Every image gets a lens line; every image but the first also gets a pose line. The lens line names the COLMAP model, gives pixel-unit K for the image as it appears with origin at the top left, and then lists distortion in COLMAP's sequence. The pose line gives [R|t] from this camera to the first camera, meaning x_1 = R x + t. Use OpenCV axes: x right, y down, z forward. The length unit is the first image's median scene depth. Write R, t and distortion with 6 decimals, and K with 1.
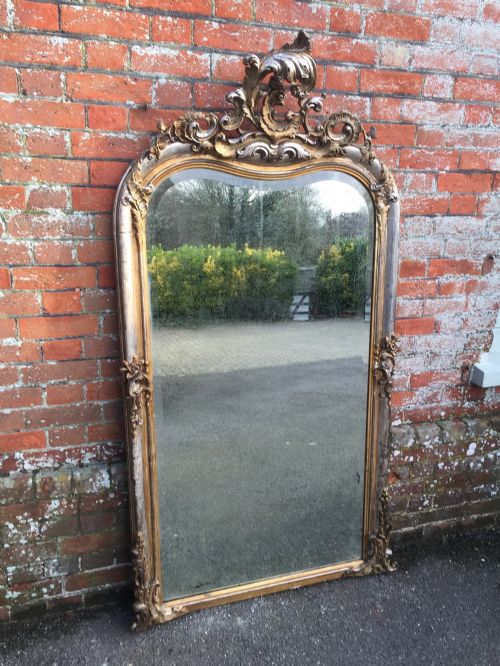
lens RADIAL K [[584.0, 0, 250.0], [0, 584.0, 333.0], [0, 0, 1]] dist [0.094626, -0.138968]
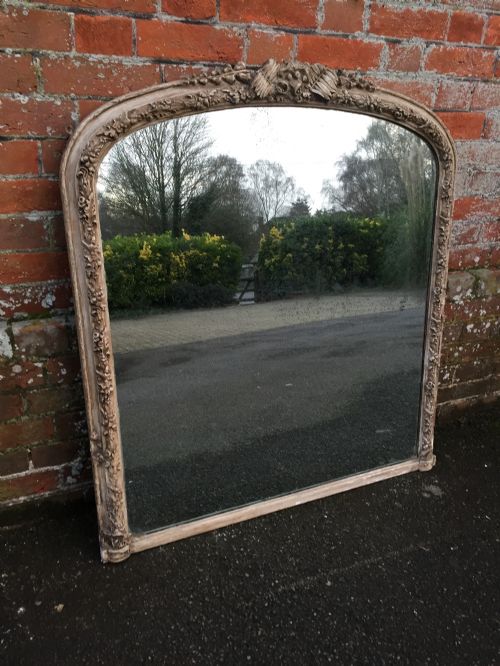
lens RADIAL K [[582.6, 0, 257.0], [0, 582.6, 336.4], [0, 0, 1]] dist [0.083397, -0.117404]
pose [[0.993794, -0.021676, 0.109107, -0.039476], [0.004549, 0.987929, 0.154839, 0.133758], [-0.111147, -0.153382, 0.981896, 0.323238]]
